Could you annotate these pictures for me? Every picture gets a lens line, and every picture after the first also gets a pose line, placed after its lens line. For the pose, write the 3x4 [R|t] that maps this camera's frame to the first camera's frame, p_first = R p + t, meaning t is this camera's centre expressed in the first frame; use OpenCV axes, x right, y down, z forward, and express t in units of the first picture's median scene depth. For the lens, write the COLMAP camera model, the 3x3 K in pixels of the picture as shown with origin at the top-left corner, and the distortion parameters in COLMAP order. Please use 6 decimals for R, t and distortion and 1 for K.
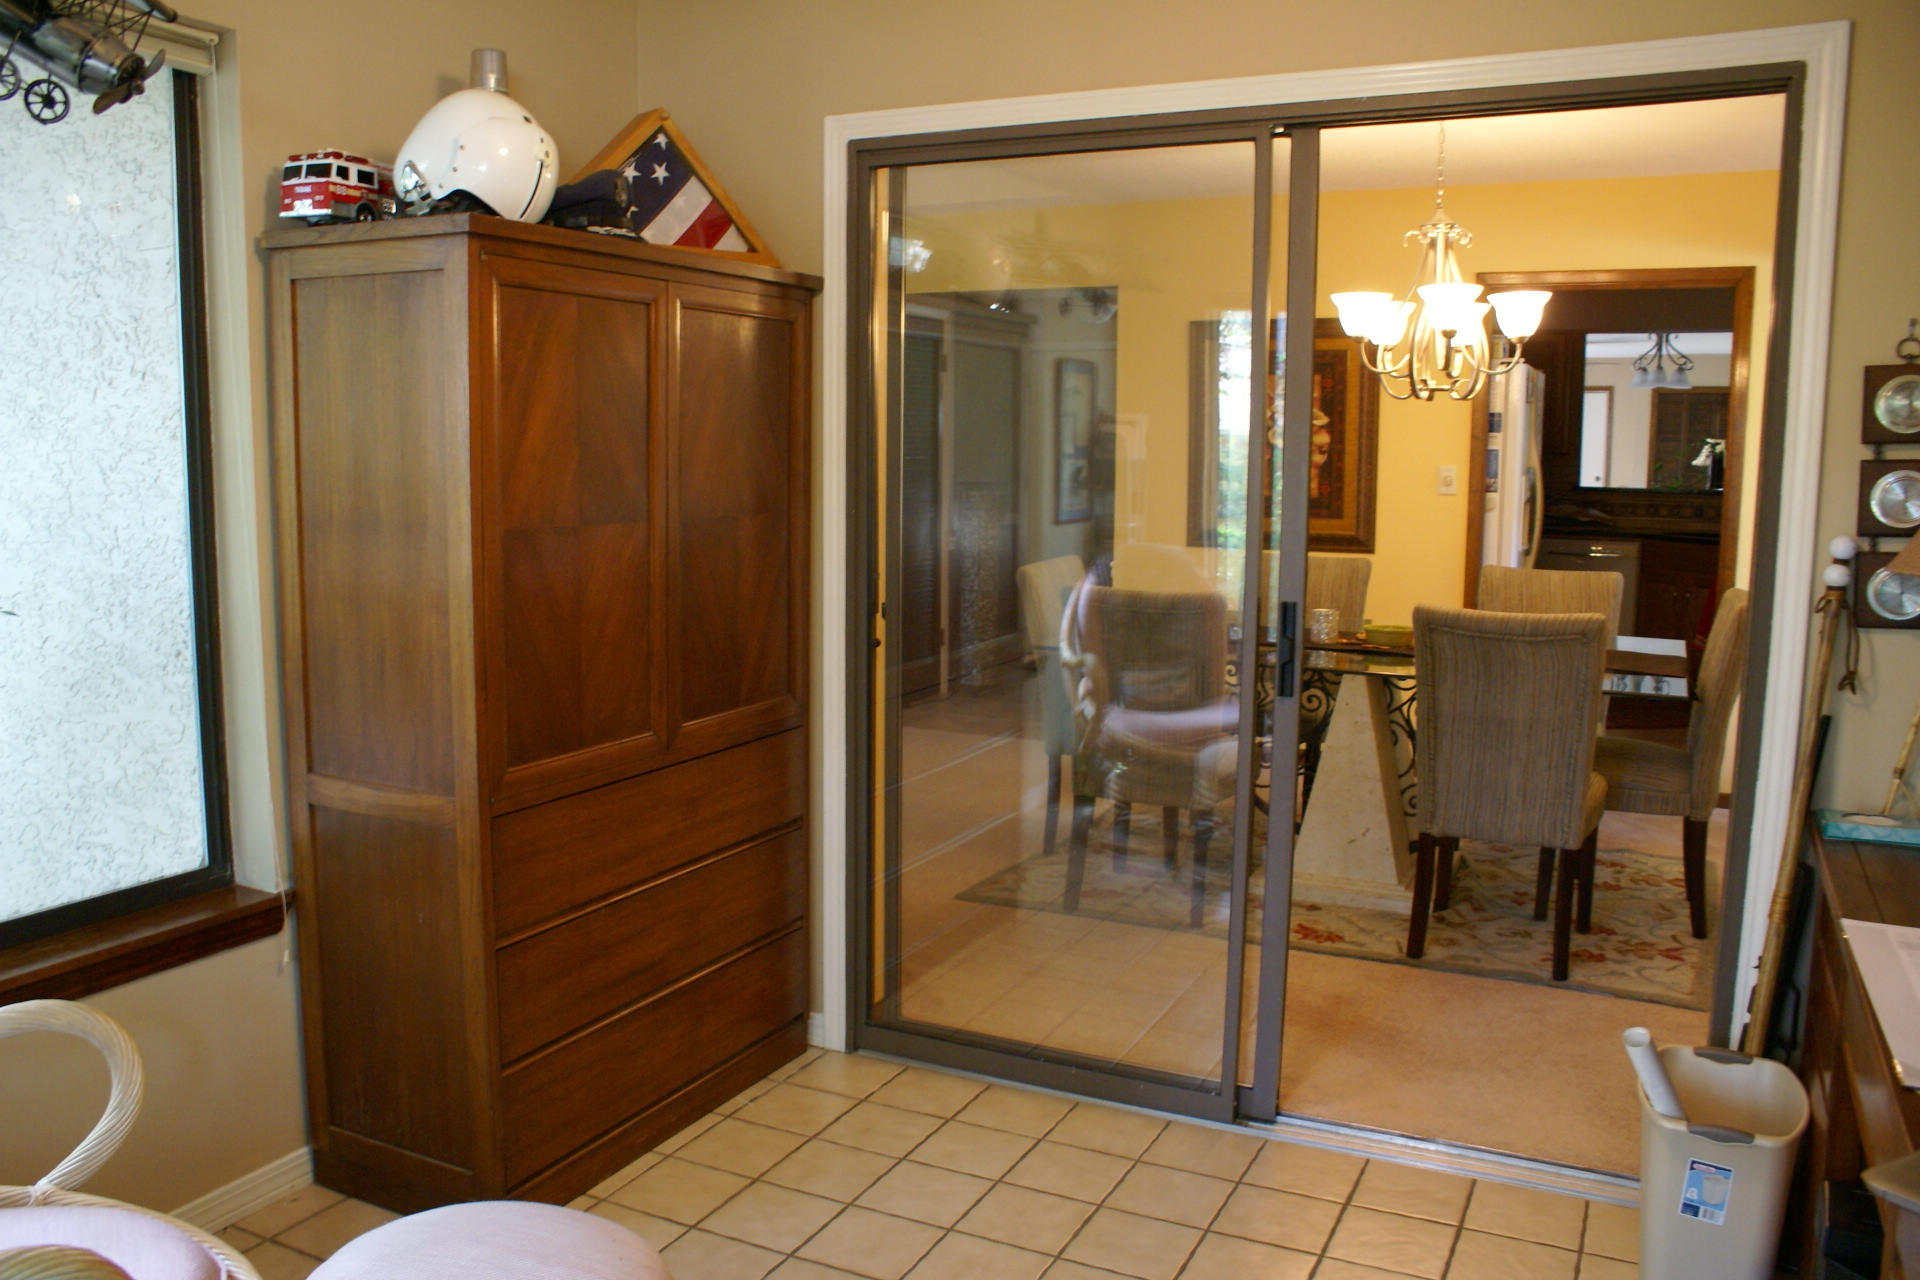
lens RADIAL K [[1558.7, 0, 960.0], [0, 1558.7, 640.0], [0, 0, 1]] dist [-0.156070, 0.140746]
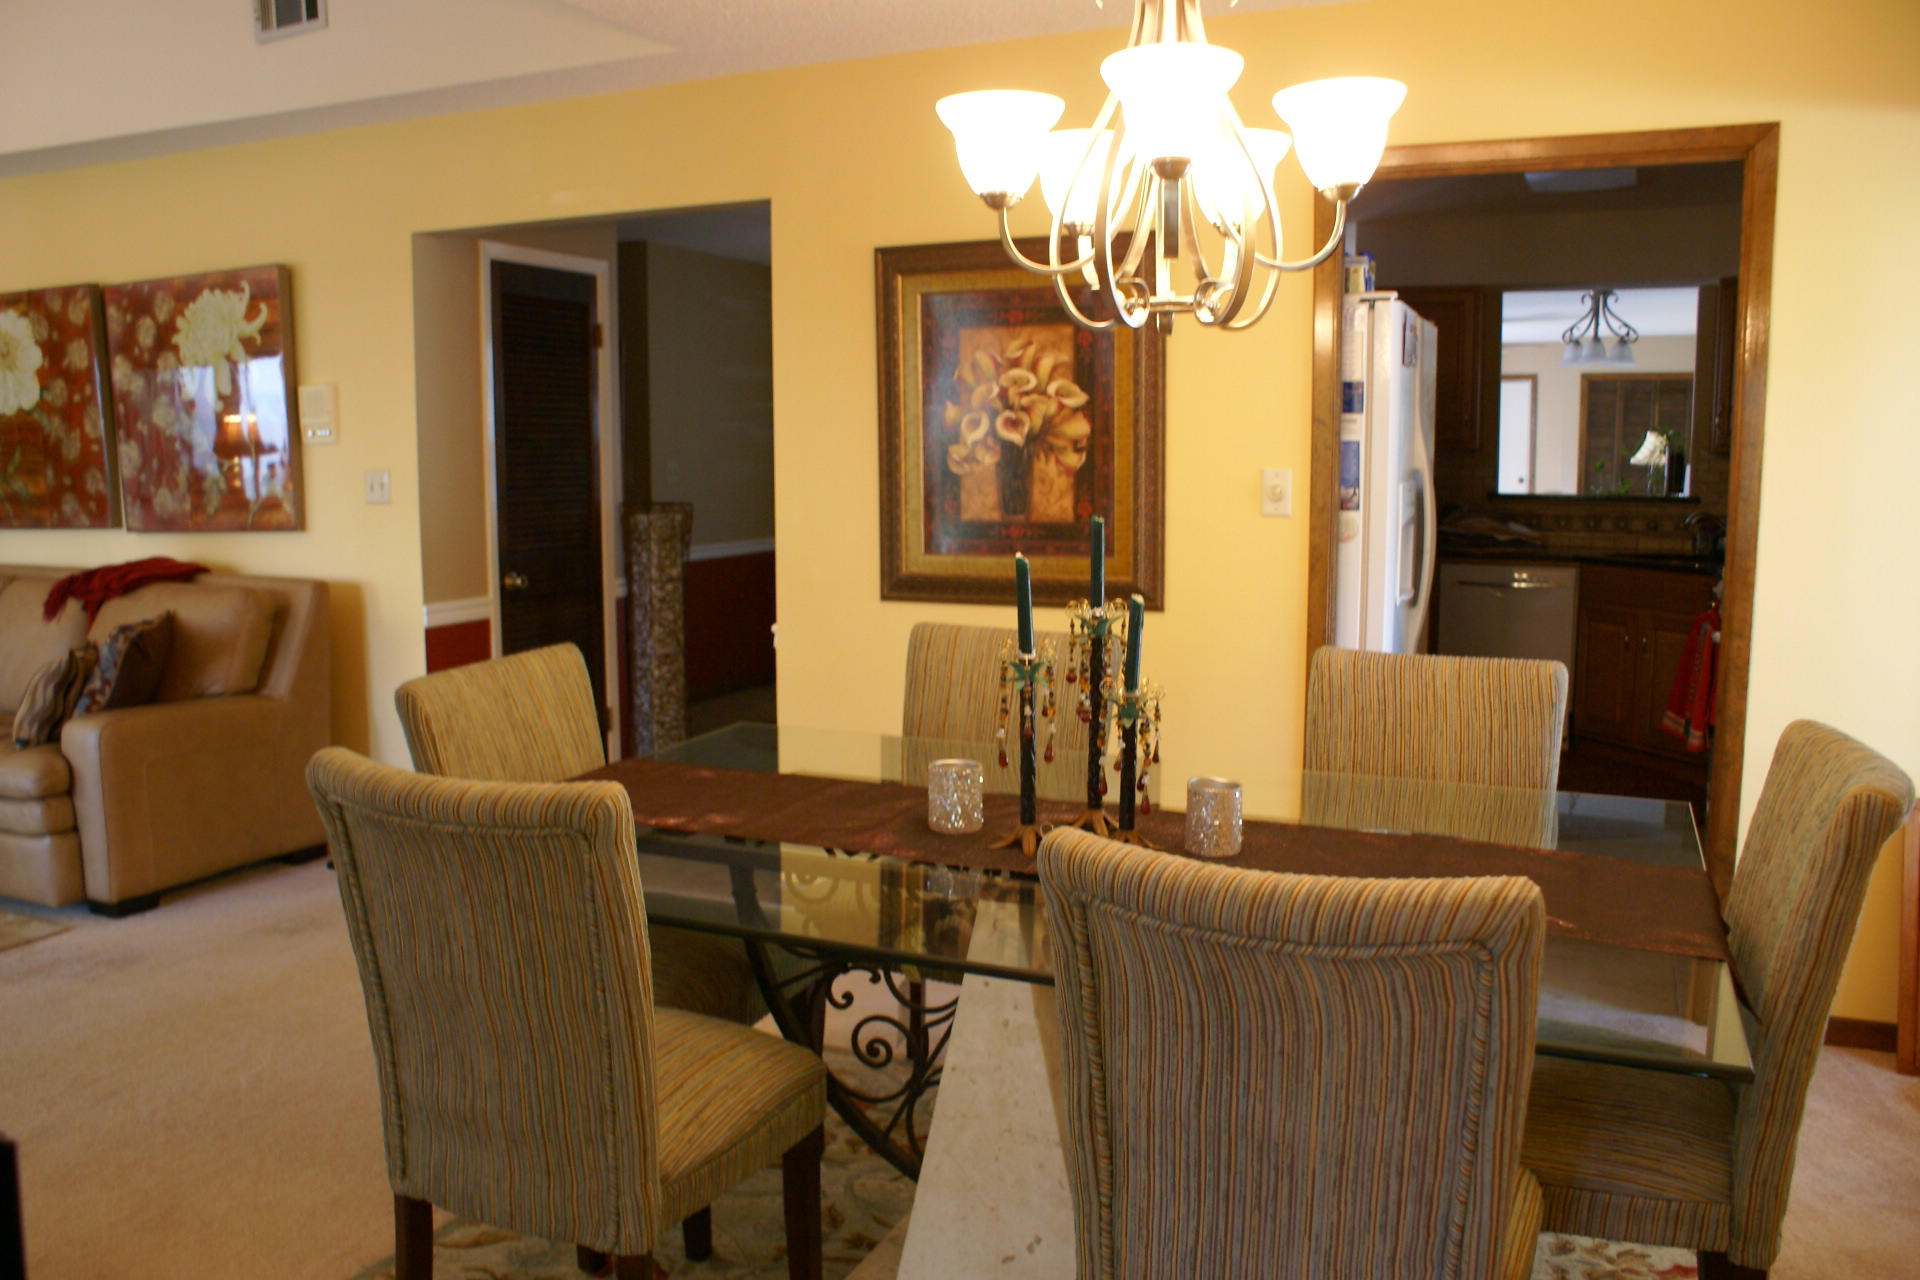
lens RADIAL K [[1558.7, 0, 960.0], [0, 1558.7, 640.0], [0, 0, 1]] dist [-0.156070, 0.140746]
pose [[0.998944, -0.015958, 0.043091, 0.159479], [0.016168, 0.999859, -0.004538, -0.043094], [-0.043013, 0.005229, 0.999061, 0.377797]]
